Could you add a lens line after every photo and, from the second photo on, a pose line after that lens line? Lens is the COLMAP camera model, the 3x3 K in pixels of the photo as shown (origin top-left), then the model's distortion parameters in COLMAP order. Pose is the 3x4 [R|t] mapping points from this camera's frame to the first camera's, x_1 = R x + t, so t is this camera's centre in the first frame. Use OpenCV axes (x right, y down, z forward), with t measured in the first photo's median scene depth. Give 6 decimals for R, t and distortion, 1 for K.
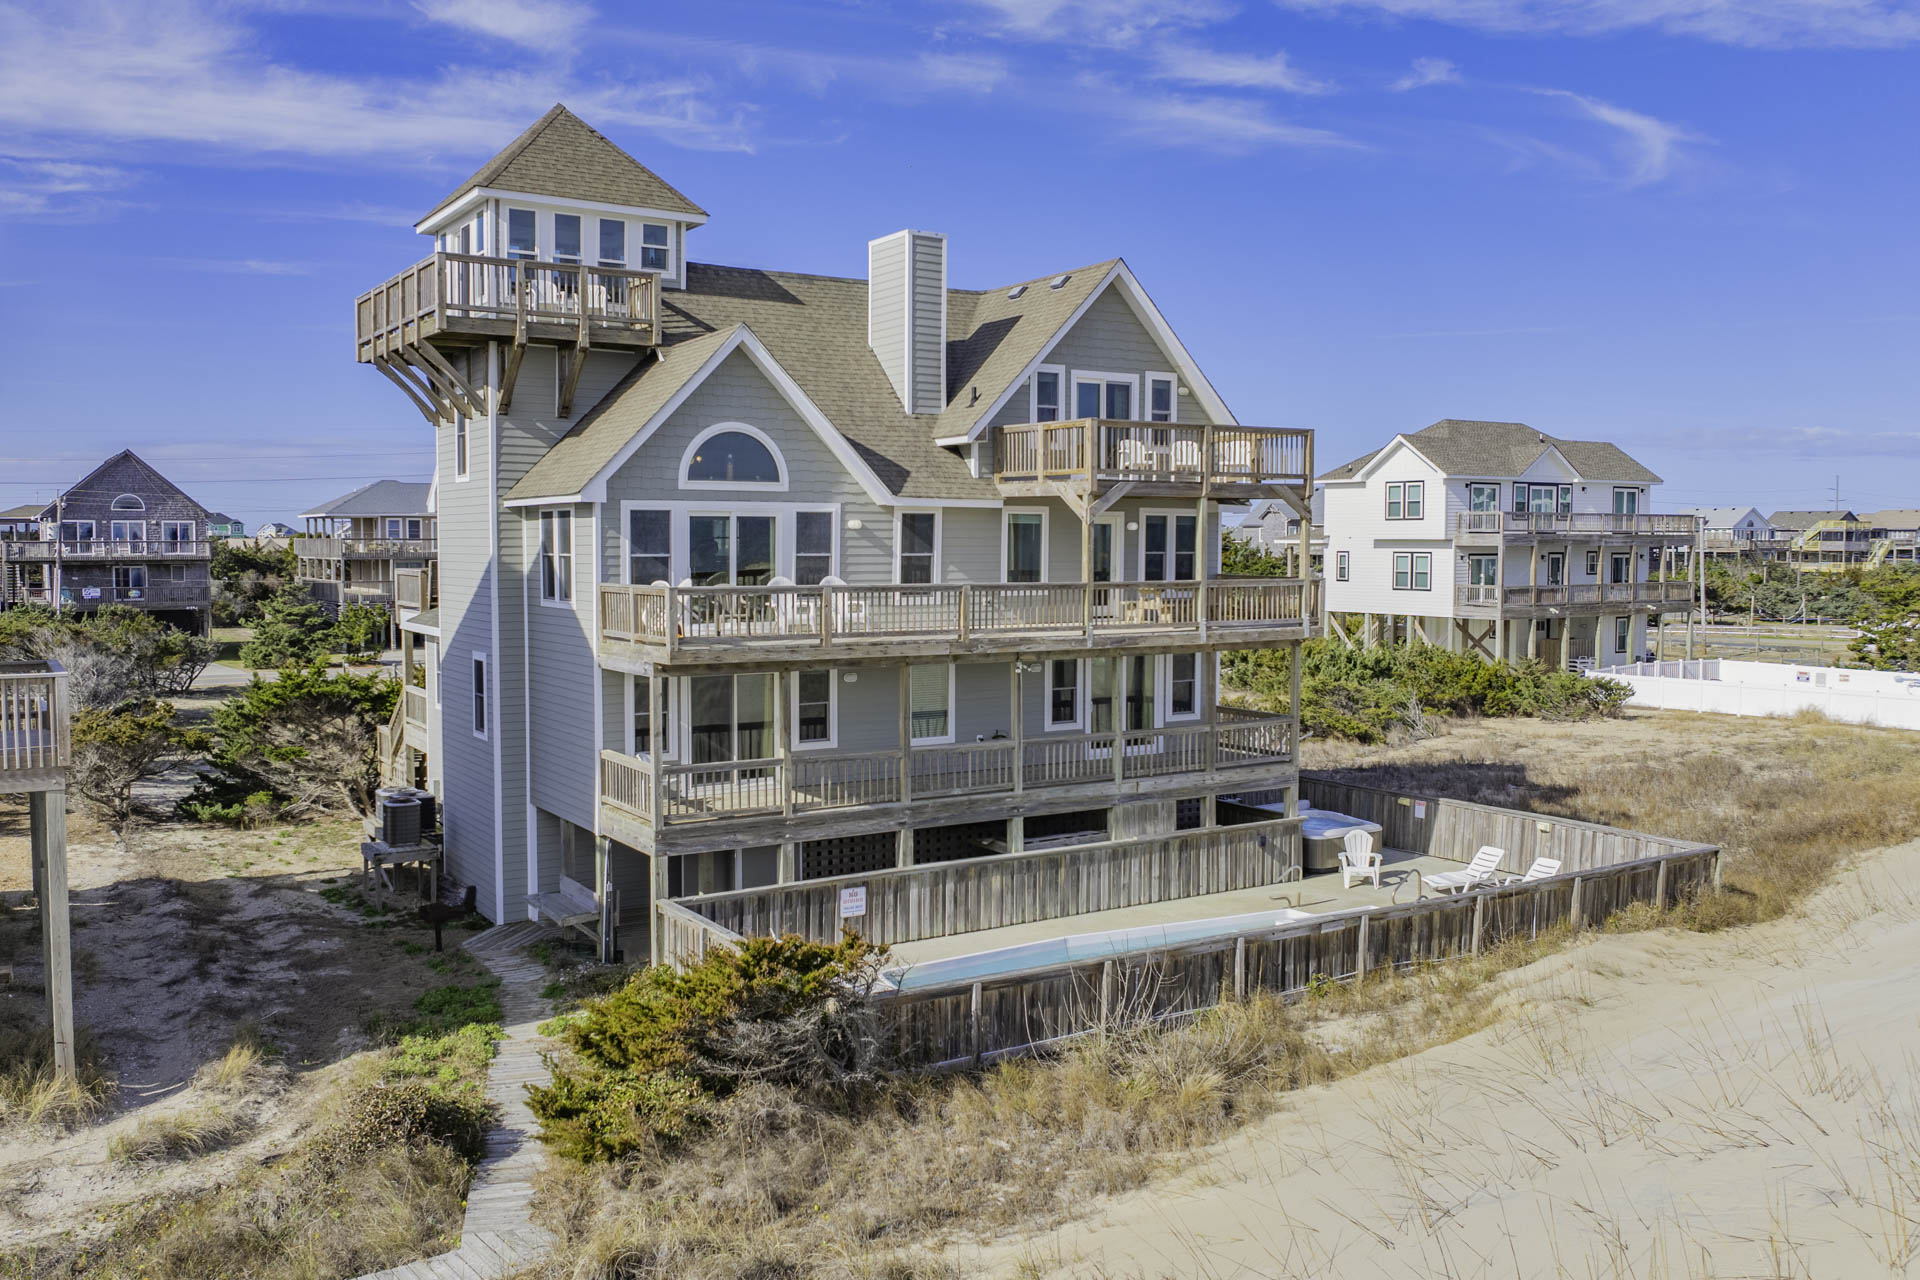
lens RADIAL K [[1570.3, 0, 954.1], [0, 1570.3, 652.3], [0, 0, 1]] dist [-0.033053, -0.001552]
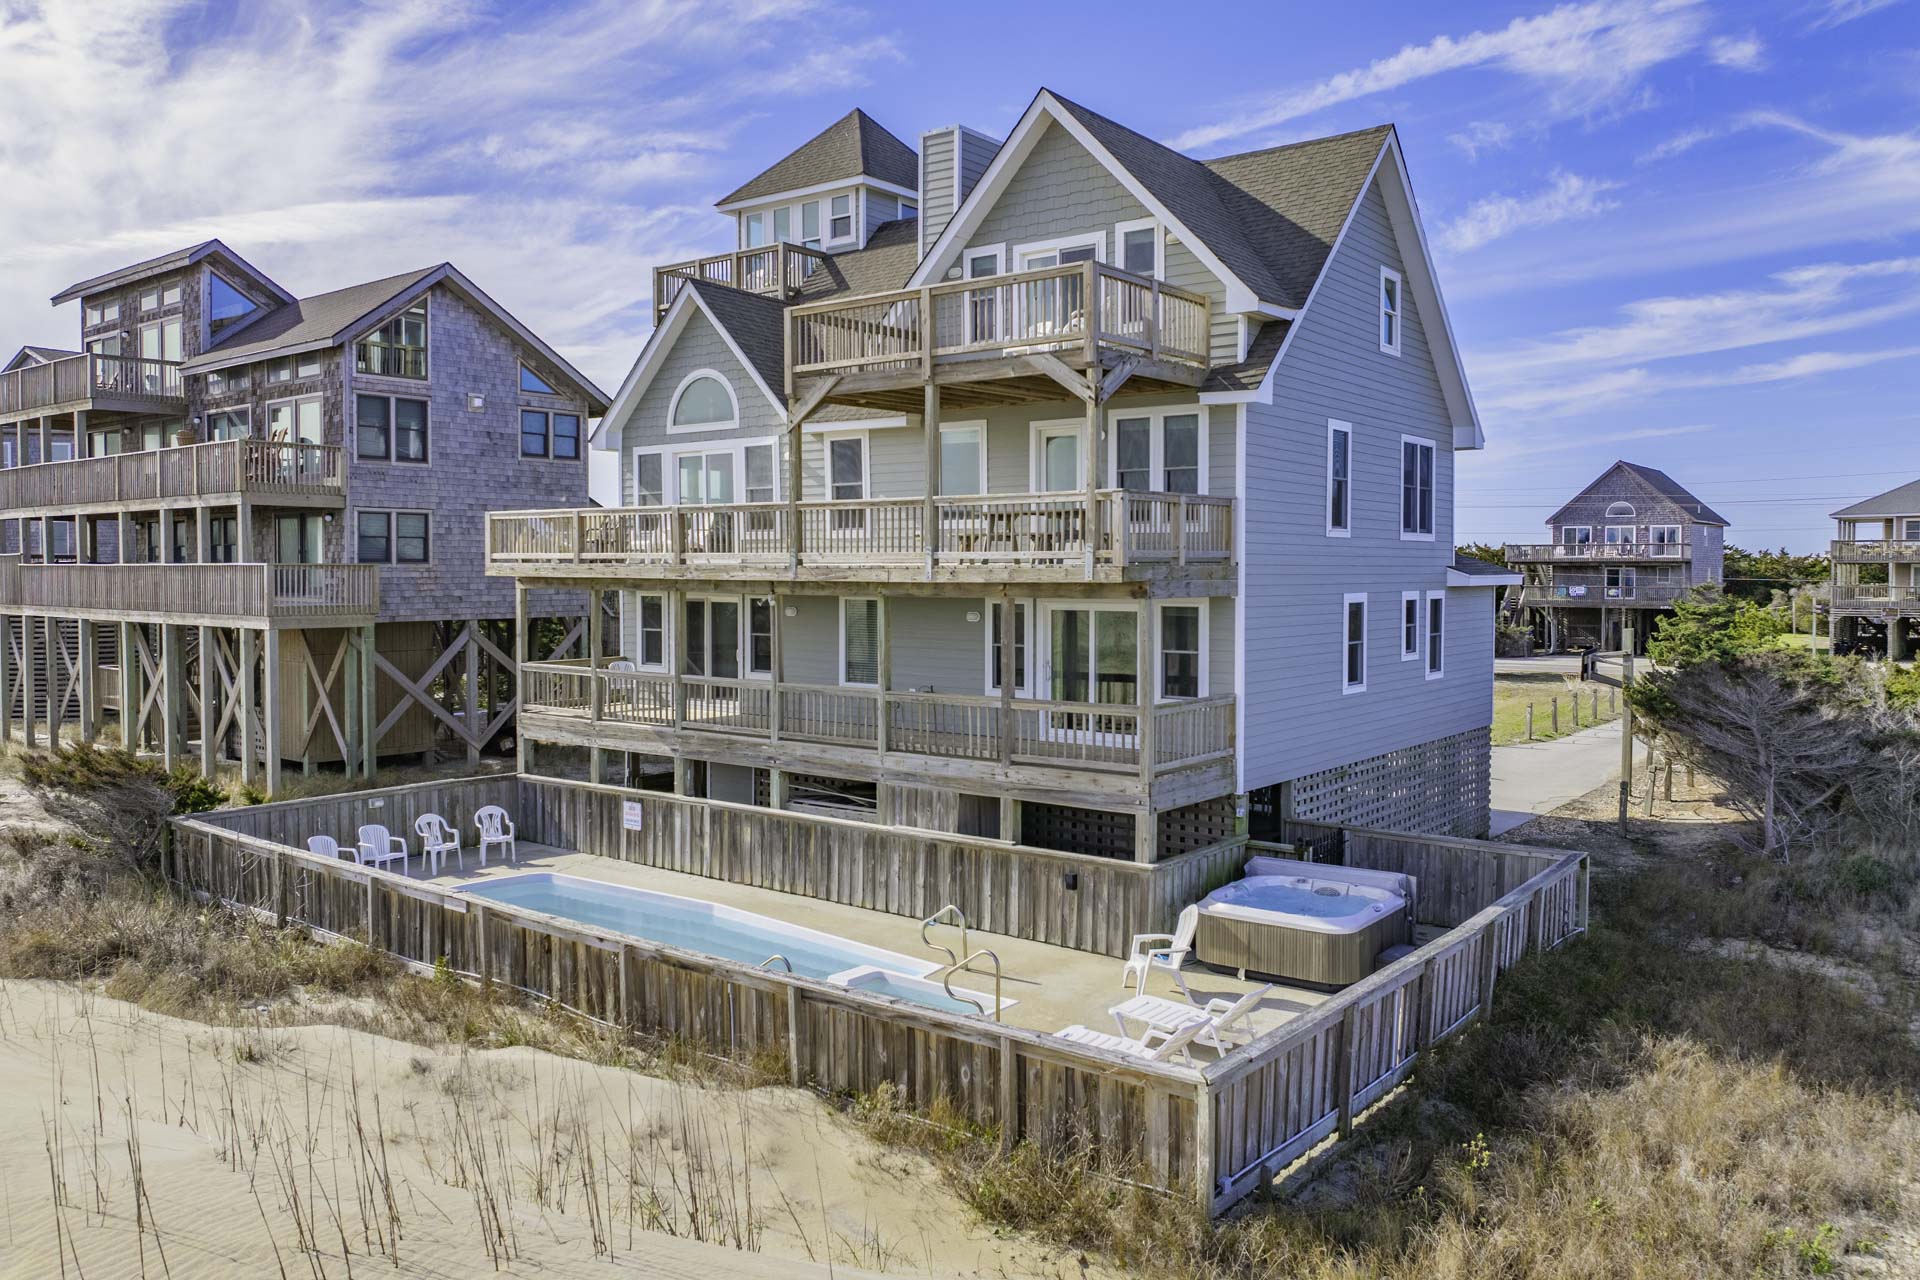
lens RADIAL K [[1424.8, 0, 1000.9], [0, 1424.8, 628.9], [0, 0, 1]] dist [-0.032131, -0.006415]
pose [[0.354192, 0.038923, -0.934362, 0.807956], [-0.067346, 0.997601, 0.016029, 0.003683], [0.932745, 0.057249, 0.355964, 0.796696]]
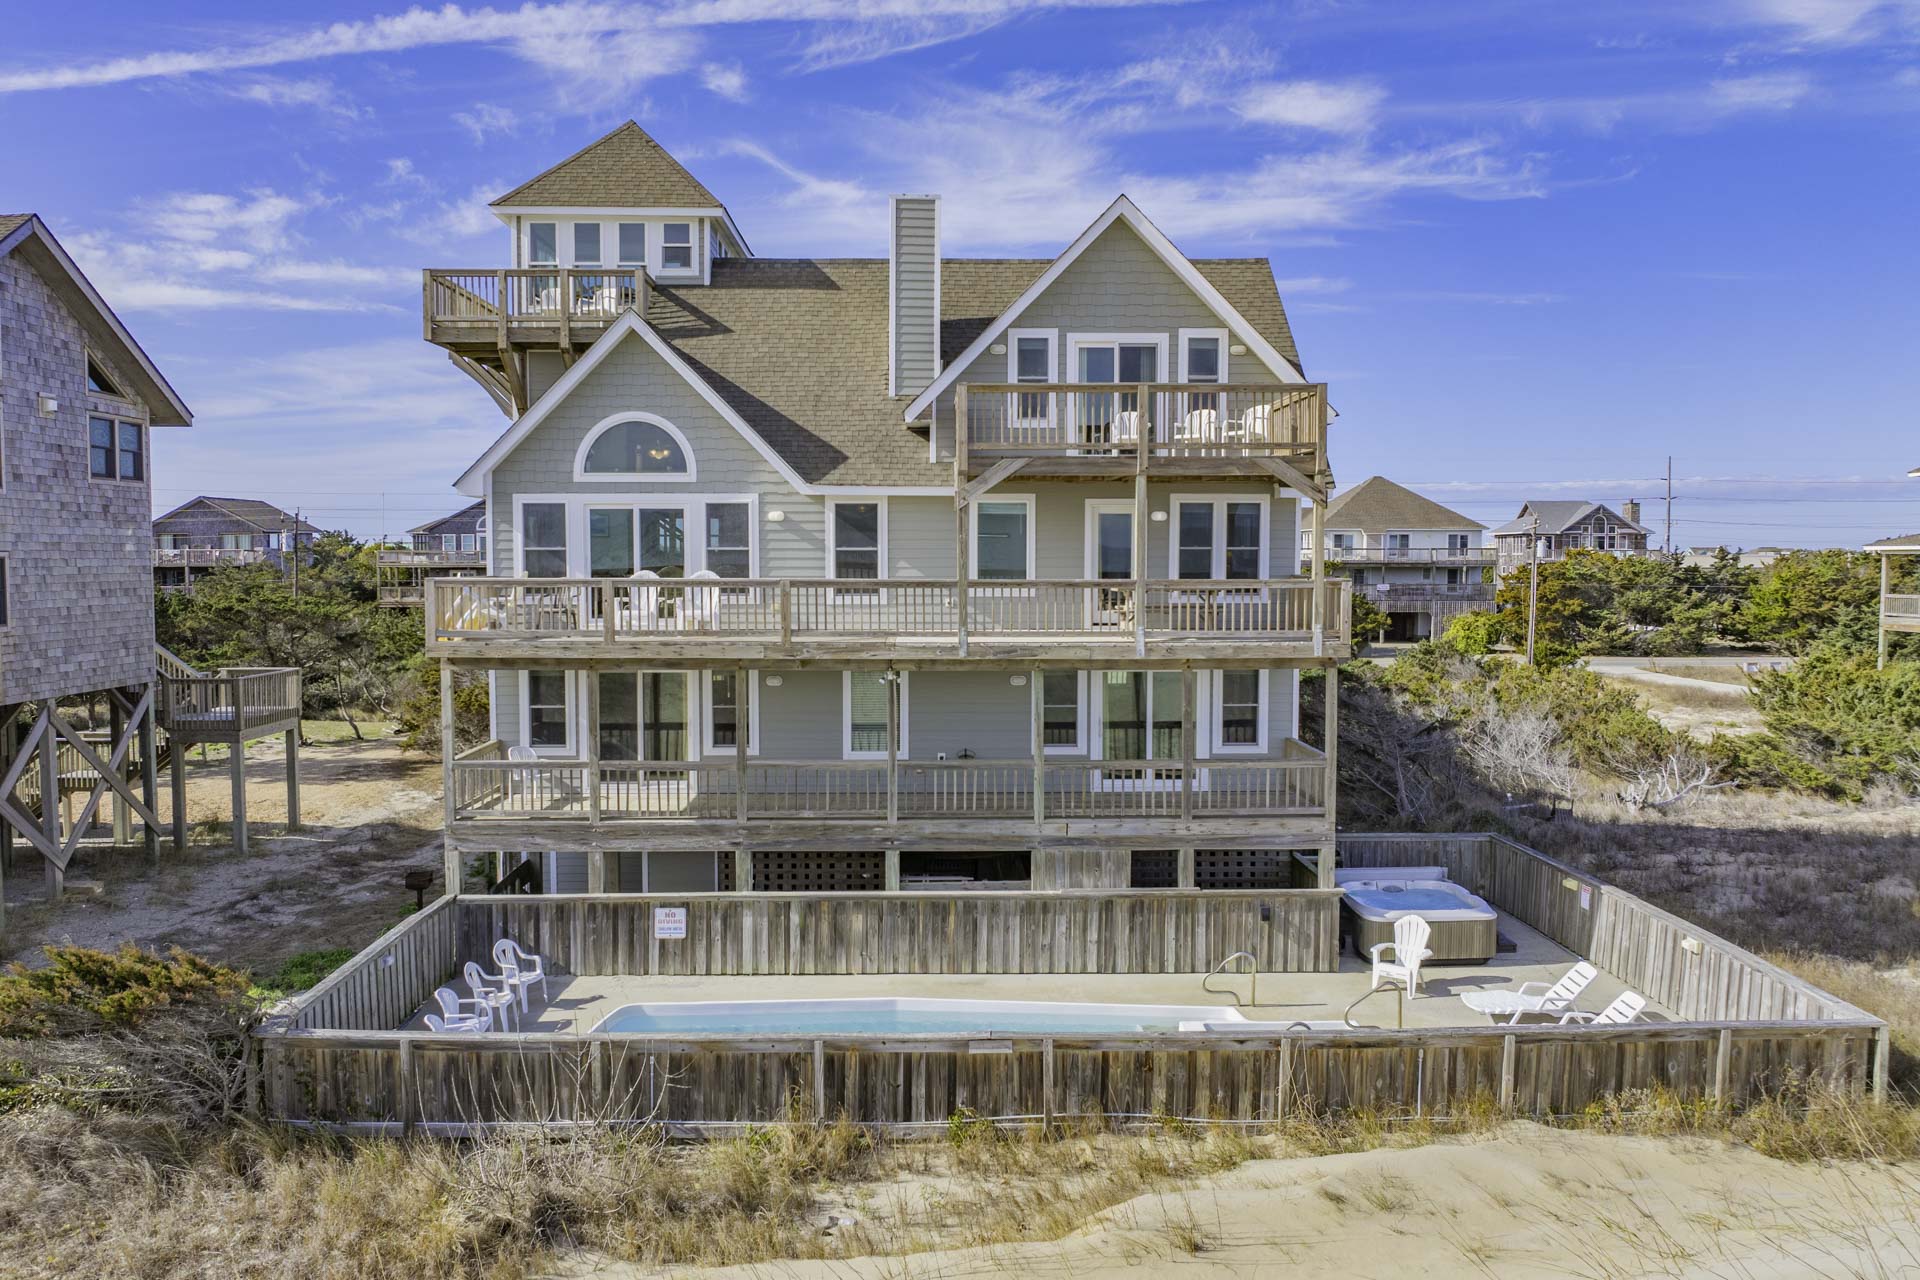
lens RADIAL K [[1388.7, 0, 960.0], [0, 1388.7, 640.0], [0, 0, 1]] dist [-0.032533, -0.000555]
pose [[0.856220, 0.029760, -0.515754, 0.446810], [-0.035180, 0.999381, -0.000736, -0.011310], [0.515413, 0.018774, 0.856737, 0.348189]]
